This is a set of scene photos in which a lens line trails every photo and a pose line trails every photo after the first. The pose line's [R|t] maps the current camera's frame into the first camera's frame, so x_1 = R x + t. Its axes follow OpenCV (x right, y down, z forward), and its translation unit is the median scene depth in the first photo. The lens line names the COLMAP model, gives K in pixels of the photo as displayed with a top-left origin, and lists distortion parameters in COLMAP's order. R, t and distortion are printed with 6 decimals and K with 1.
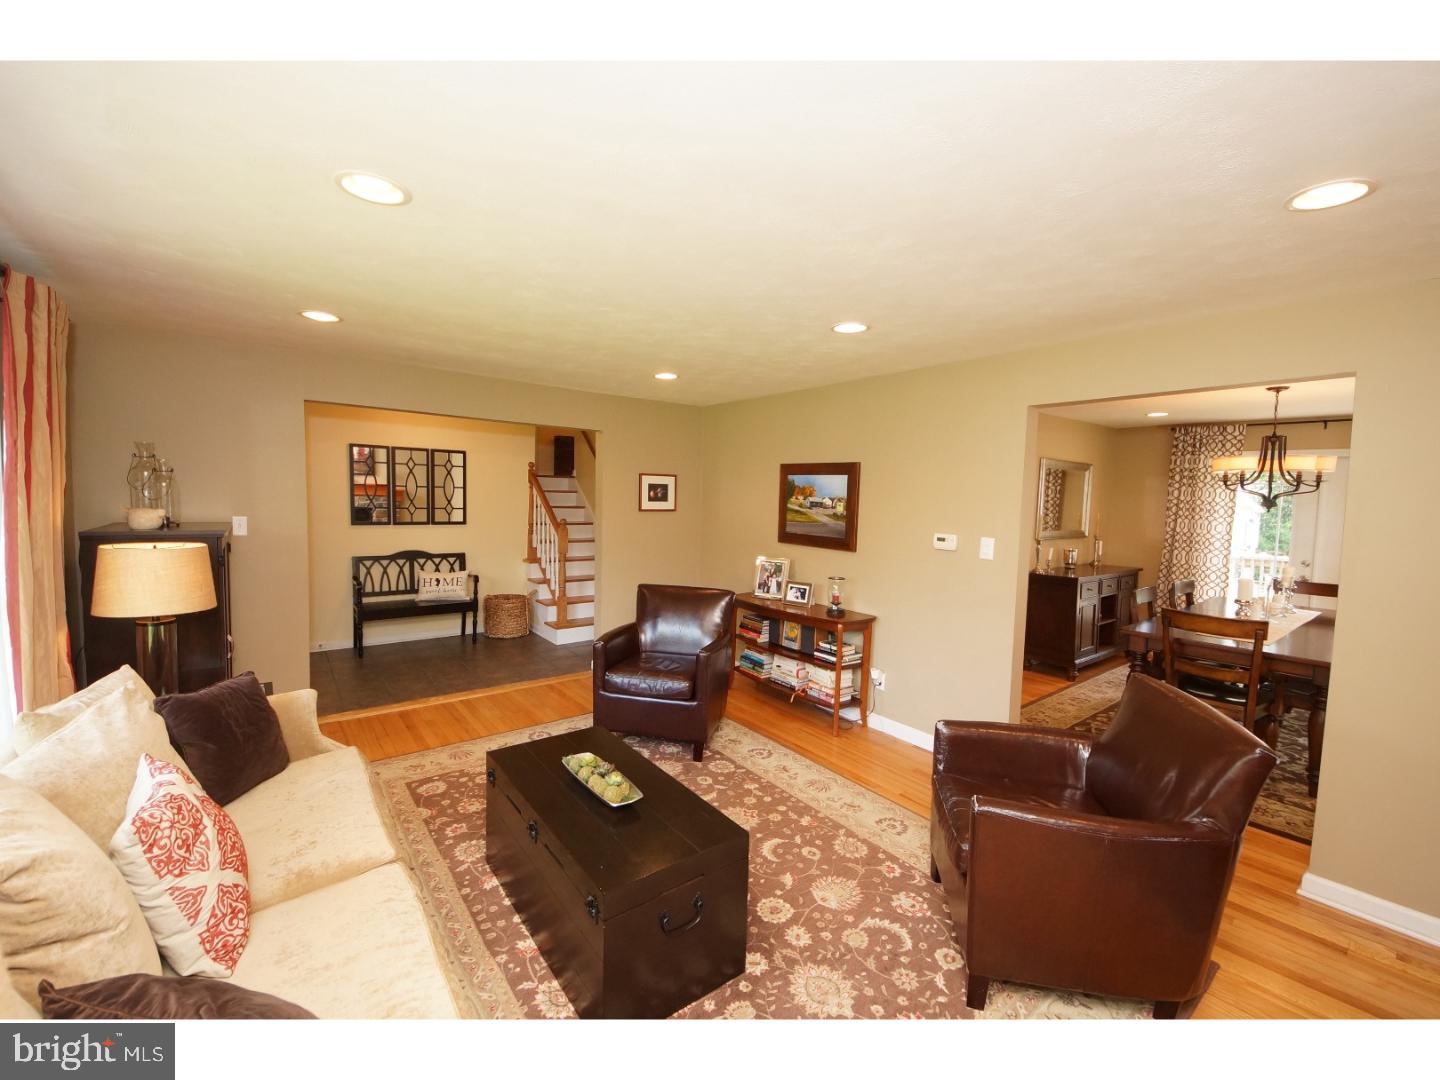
lens RADIAL K [[592.3, 0, 731.5], [0, 592.3, 539.2], [0, 0, 1]] dist [0.004758, 0.000133]
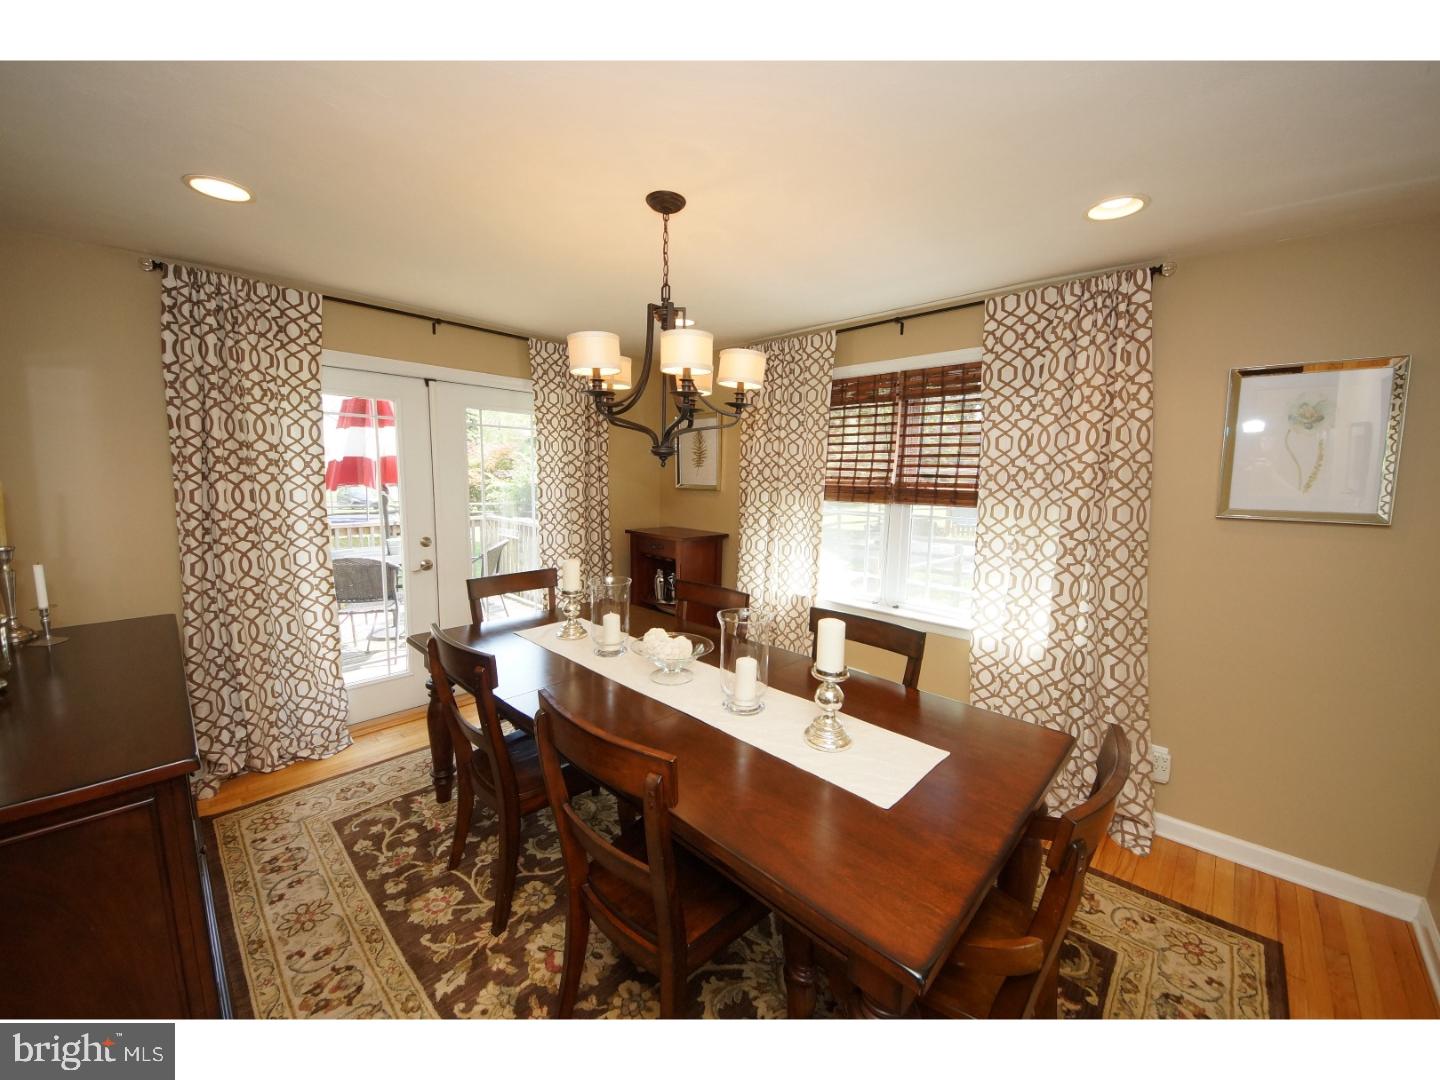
lens RADIAL K [[554.3, 0, 728.8], [0, 554.3, 536.9], [0, 0, 1]] dist [-0.009838, -0.001327]
pose [[-0.158429, -0.144142, 0.976792, 0.391262], [0.049726, 0.986867, 0.153694, -0.050830], [-0.986117, 0.072922, -0.149181, 0.942726]]
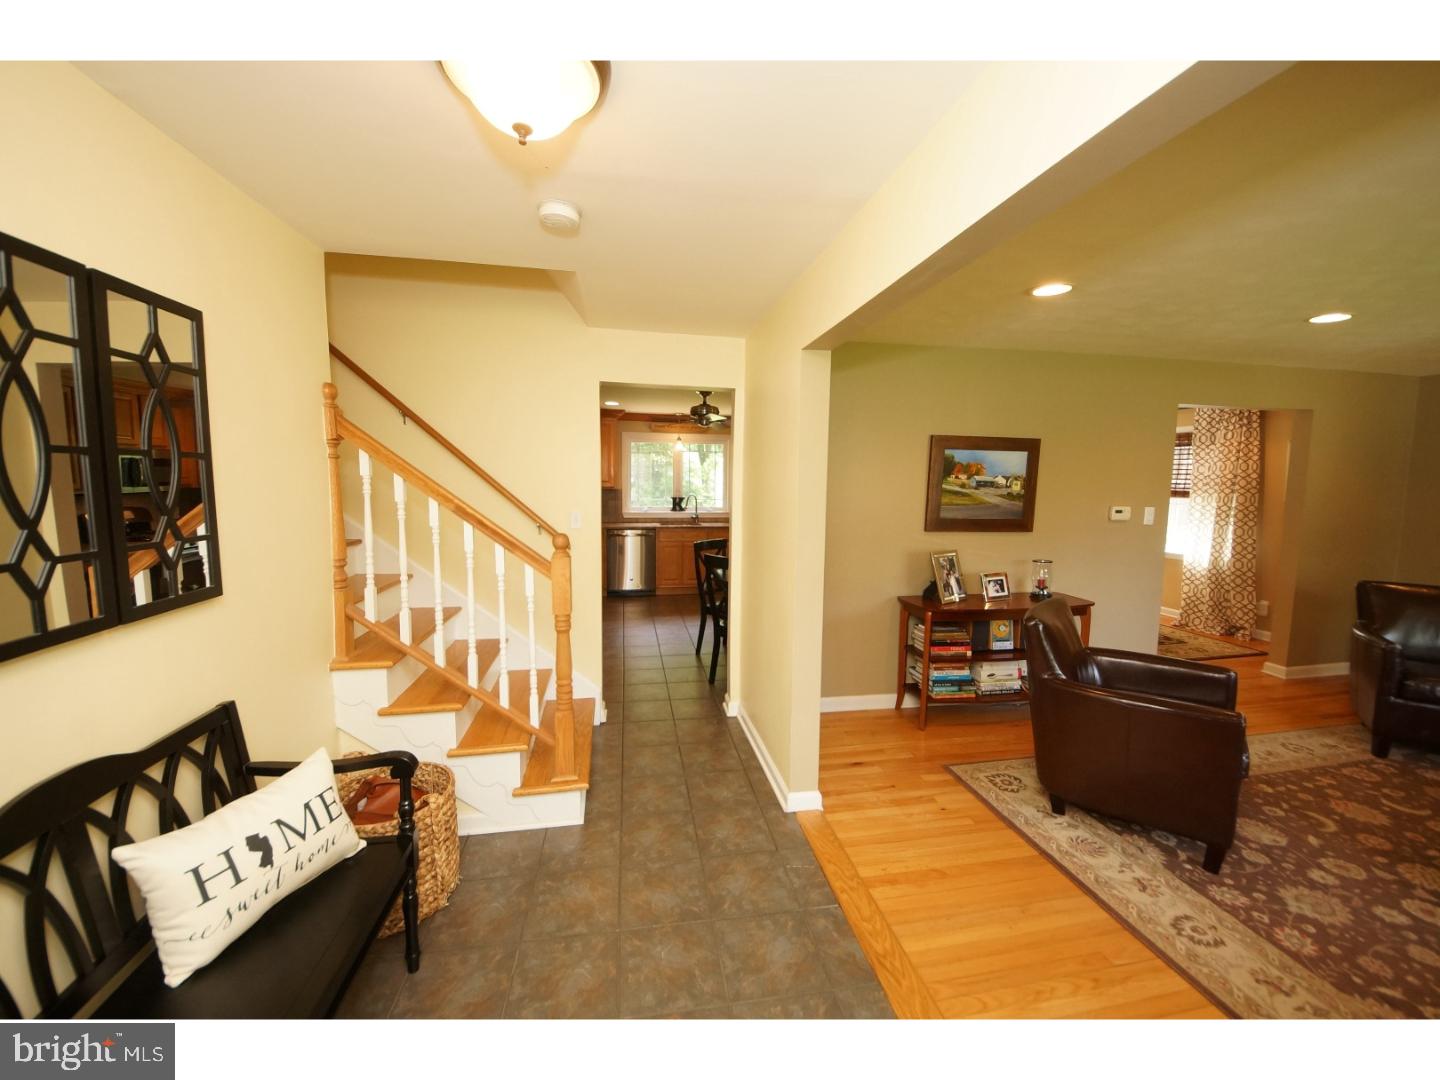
lens RADIAL K [[554.3, 0, 718.7], [0, 554.3, 537.8], [0, 0, 1]] dist [-0.009838, -0.001327]
pose [[0.469127, -0.115099, 0.875598, -0.773621], [0.066933, 0.993253, 0.094704, -0.083079], [-0.880591, 0.014178, 0.473666, 0.955848]]
